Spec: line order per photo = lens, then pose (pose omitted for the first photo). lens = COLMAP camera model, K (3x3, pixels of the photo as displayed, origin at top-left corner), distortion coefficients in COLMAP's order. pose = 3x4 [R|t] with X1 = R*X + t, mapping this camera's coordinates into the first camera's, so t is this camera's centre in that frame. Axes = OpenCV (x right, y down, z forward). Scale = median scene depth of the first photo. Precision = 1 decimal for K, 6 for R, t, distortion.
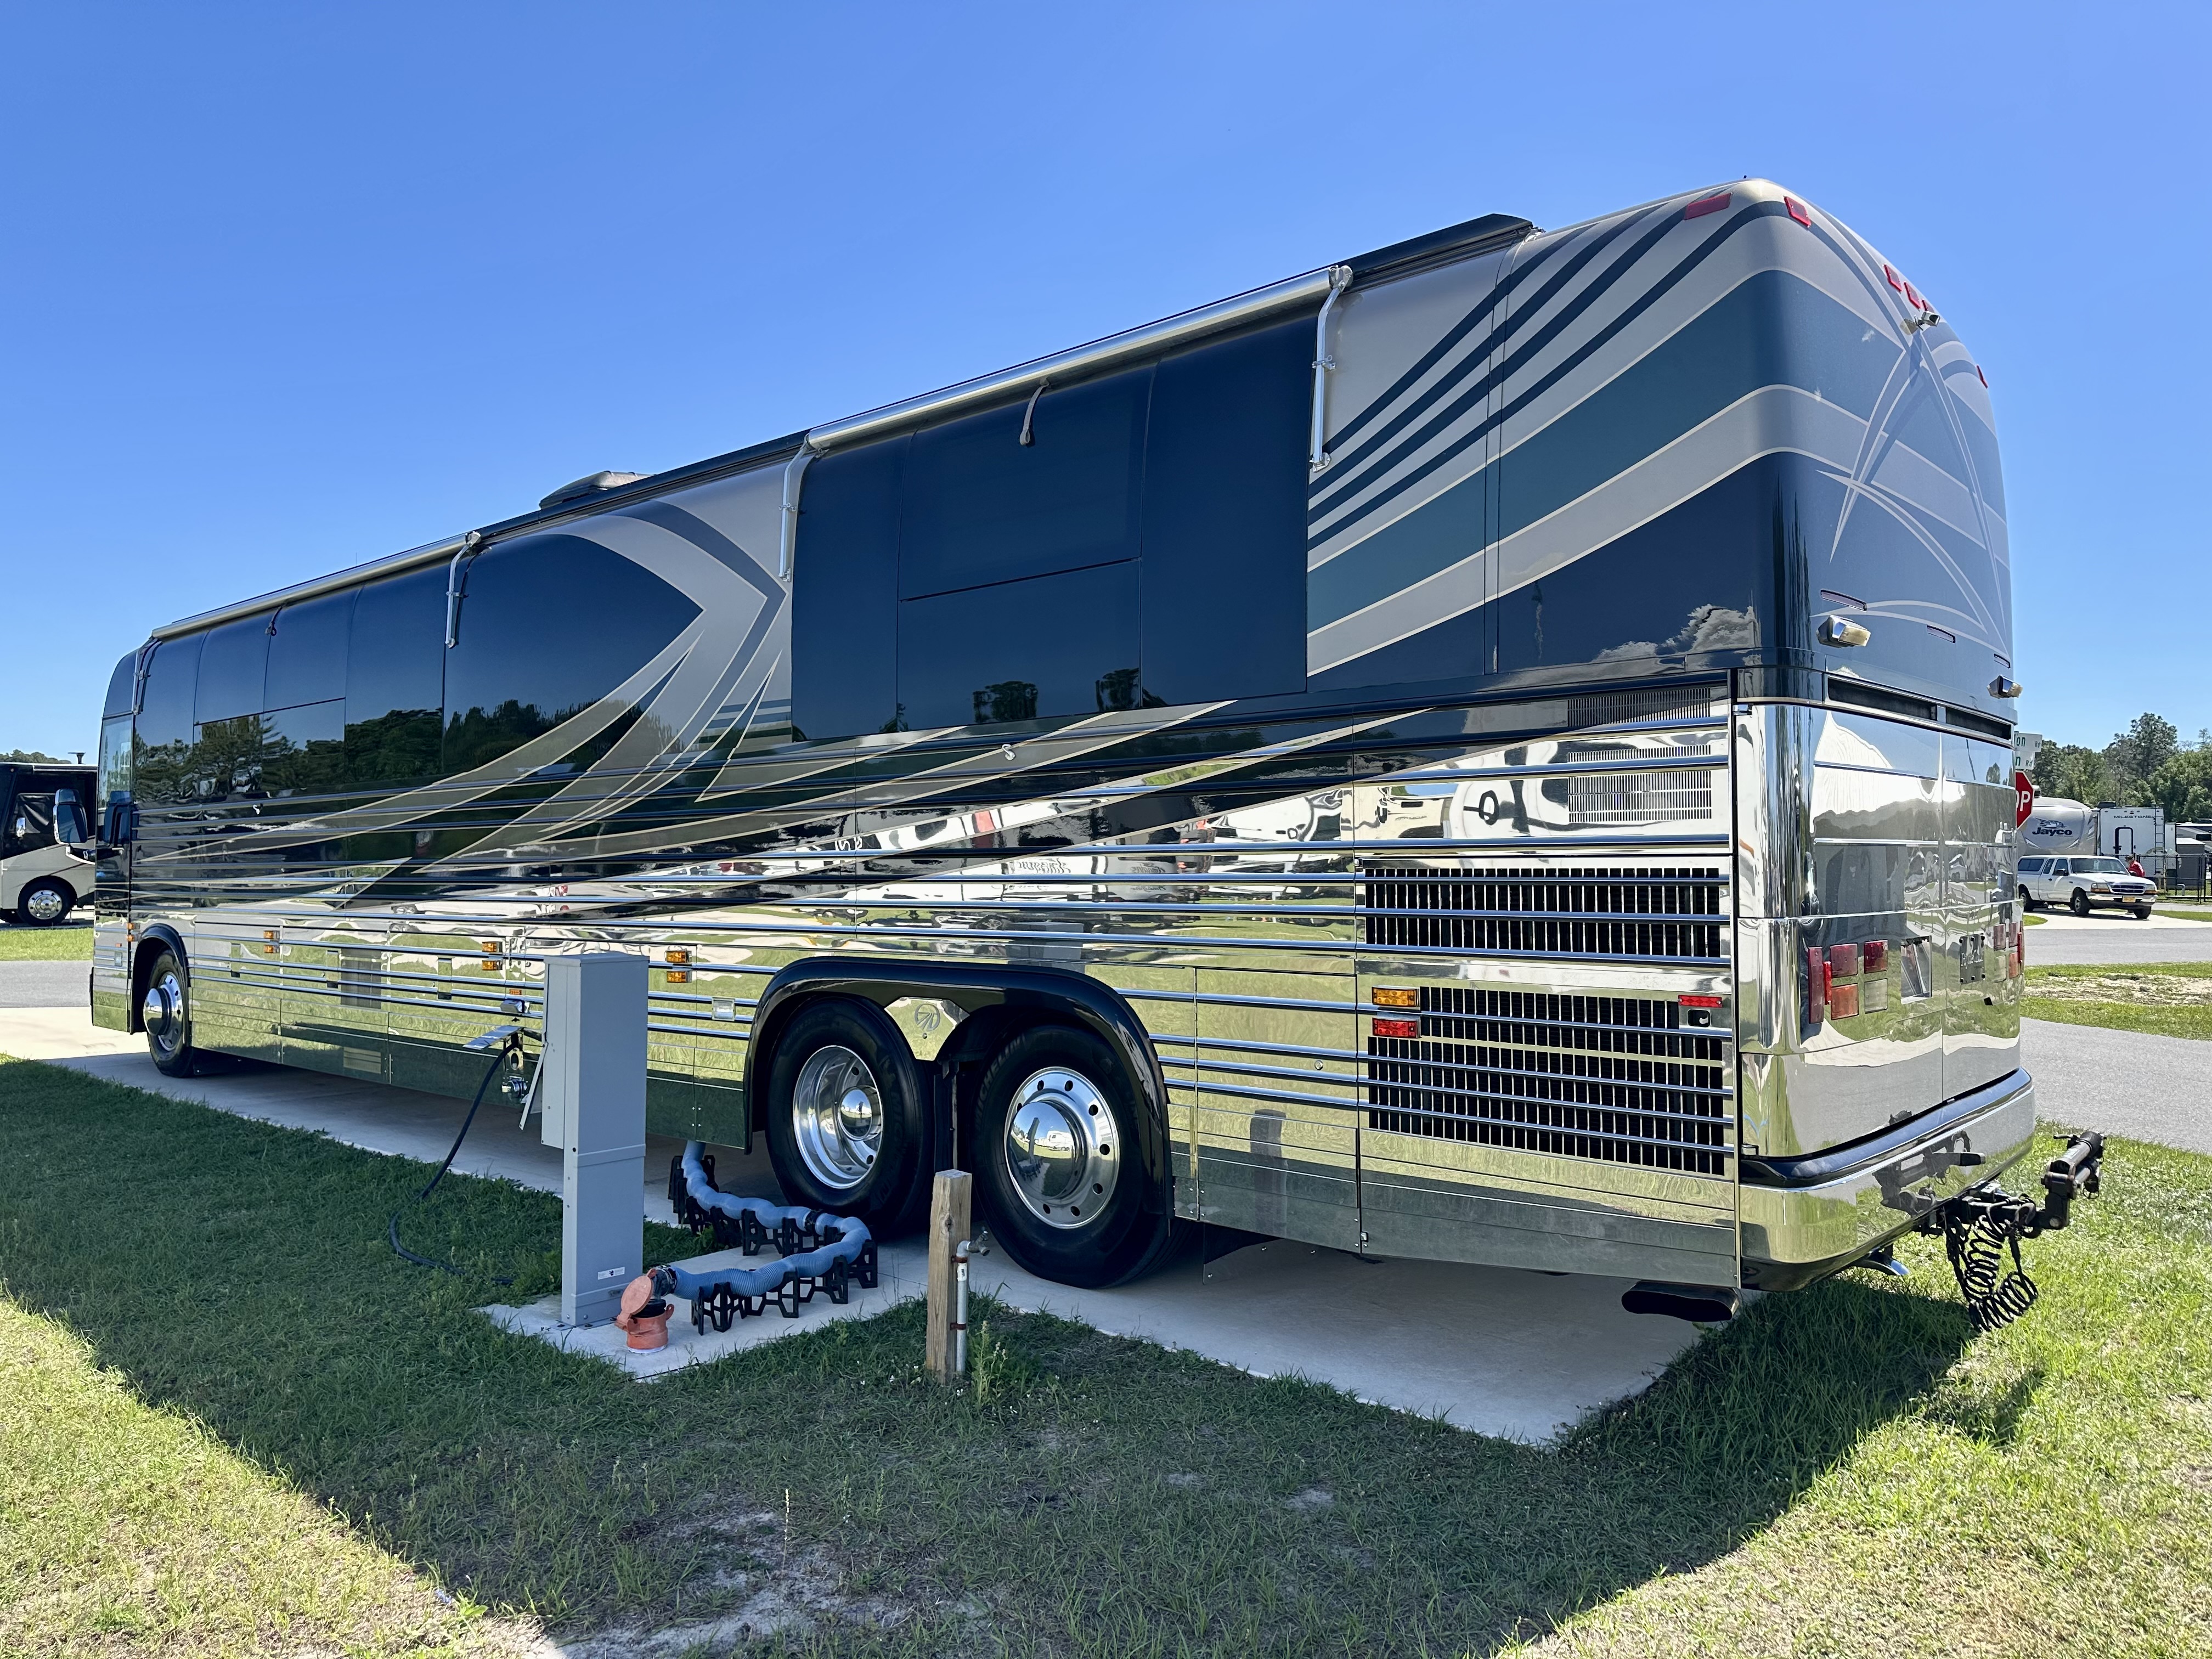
lens RADIAL K [[1572.5, 0, 1115.0], [0, 1572.5, 816.5], [0, 0, 1]] dist [0.059512, -0.042502]
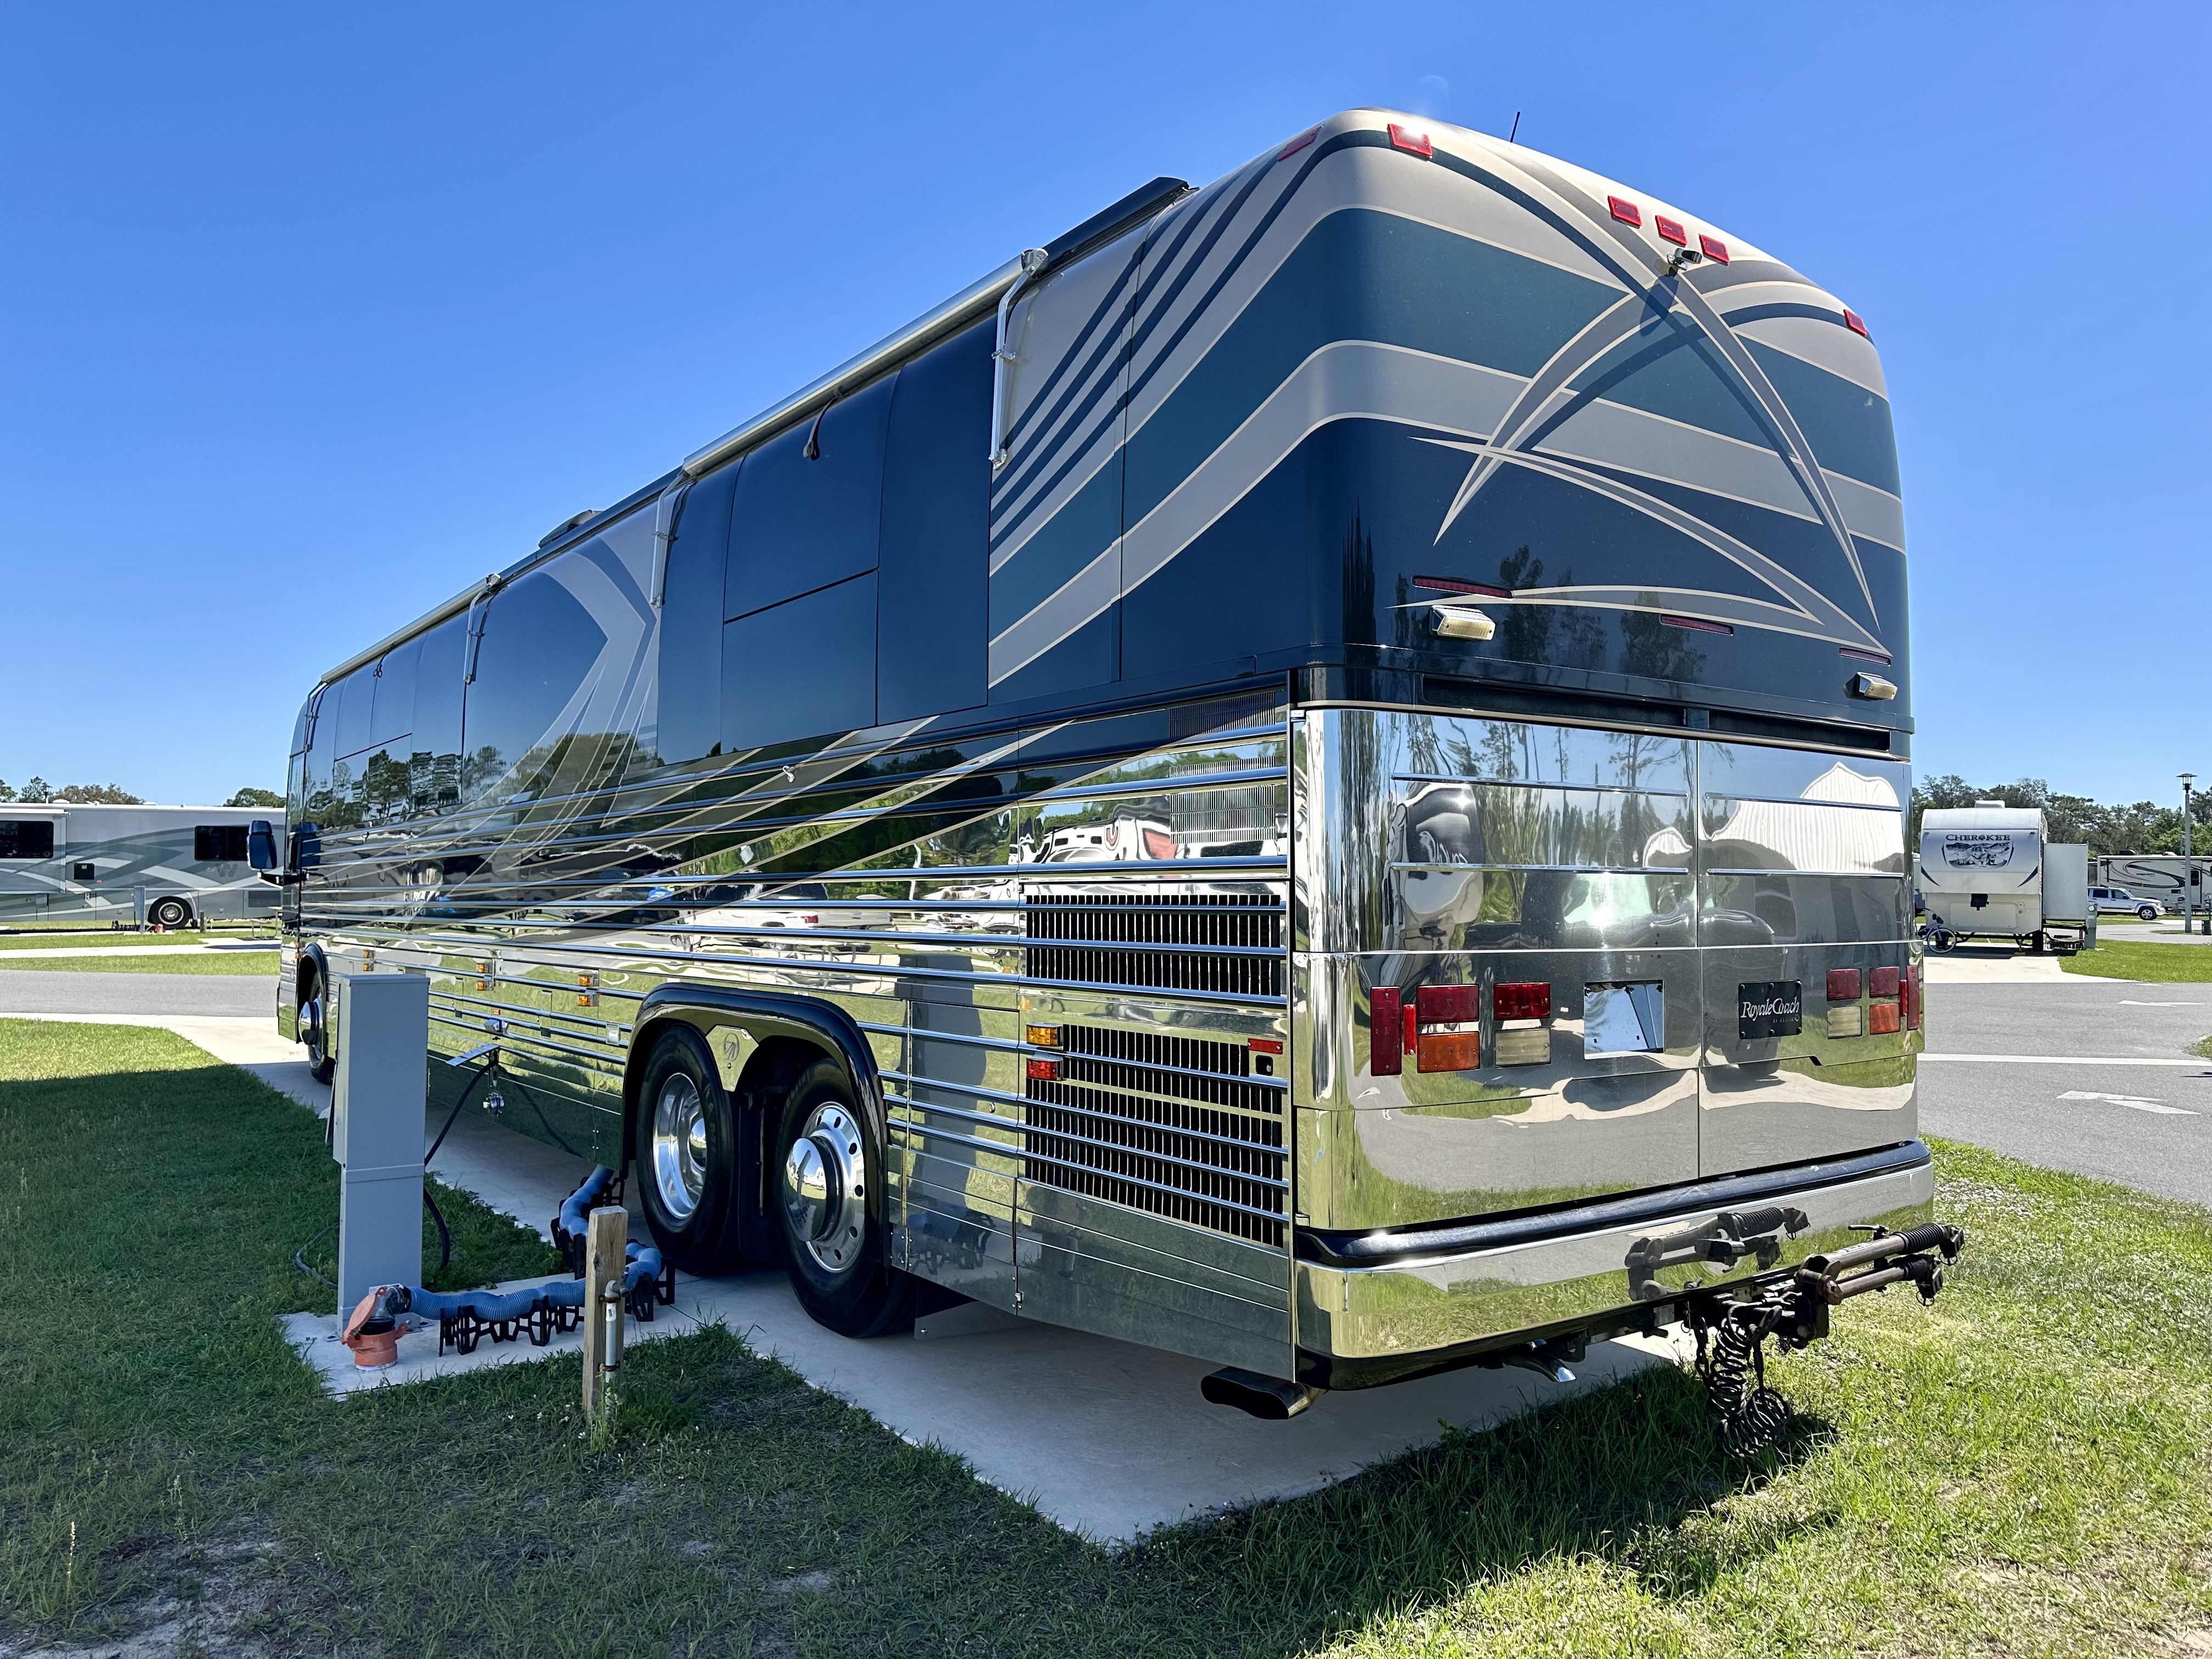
lens RADIAL K [[1572.5, 0, 1116.8], [0, 1572.5, 827.5], [0, 0, 1]] dist [0.059512, -0.042502]
pose [[0.980247, 0.007915, -0.197618, 0.391725], [-0.012498, 0.999681, -0.021956, 0.013331], [0.197381, 0.023992, 0.980033, 0.108598]]
